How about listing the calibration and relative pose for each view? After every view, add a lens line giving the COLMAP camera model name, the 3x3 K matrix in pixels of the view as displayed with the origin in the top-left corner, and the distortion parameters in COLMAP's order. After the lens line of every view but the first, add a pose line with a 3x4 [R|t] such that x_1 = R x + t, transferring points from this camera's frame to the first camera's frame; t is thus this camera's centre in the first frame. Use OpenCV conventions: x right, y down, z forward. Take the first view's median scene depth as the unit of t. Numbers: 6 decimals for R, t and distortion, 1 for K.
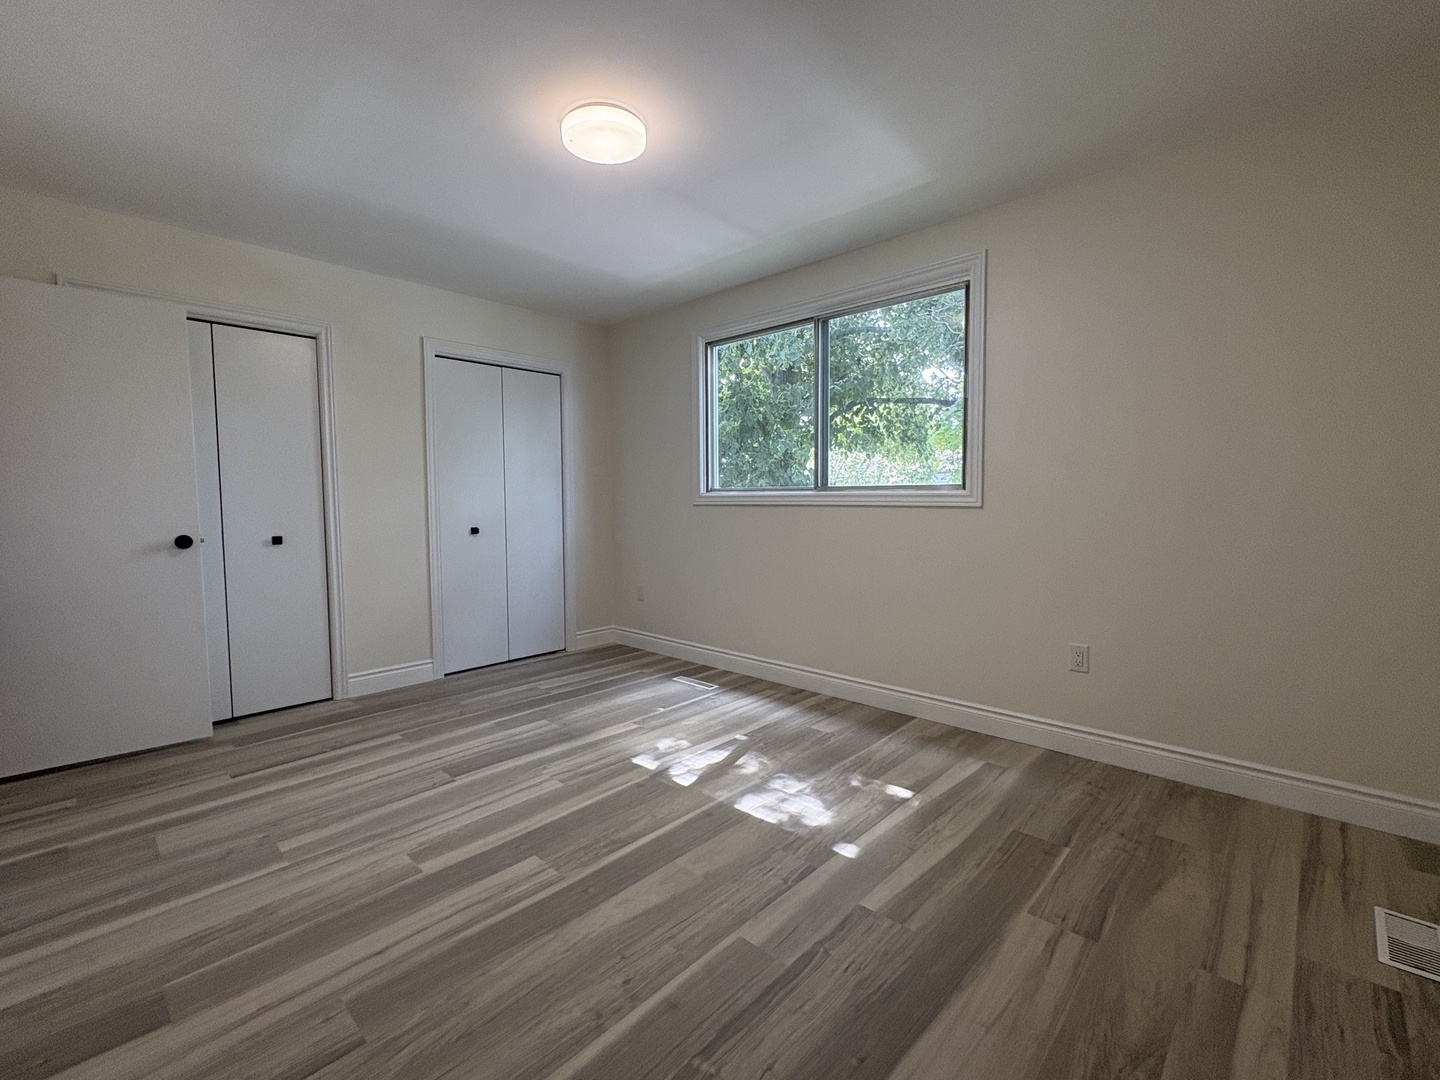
lens RADIAL K [[631.7, 0, 718.0], [0, 631.7, 531.6], [0, 0, 1]] dist [0.000723, 0.000484]
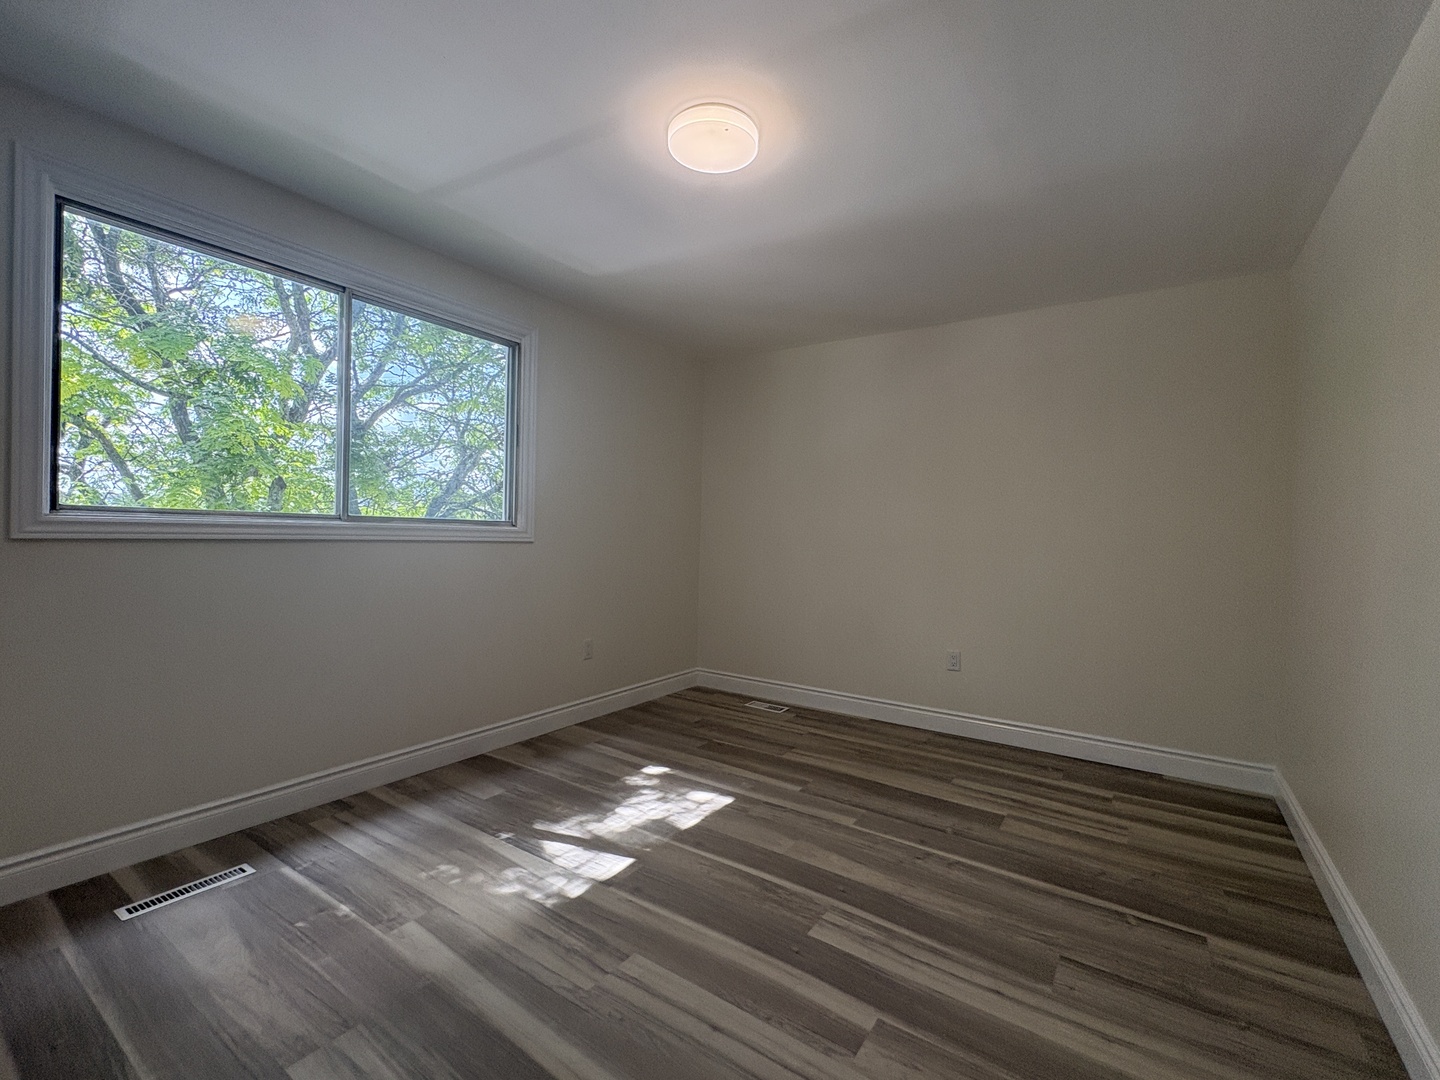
lens RADIAL K [[631.7, 0, 718.0], [0, 631.7, 531.6], [0, 0, 1]] dist [0.000723, 0.000484]
pose [[-0.156649, 0.008593, 0.987617, -0.878256], [0.034894, 0.999386, -0.003161, -0.047147], [-0.987038, 0.033967, -0.156852, 0.940944]]
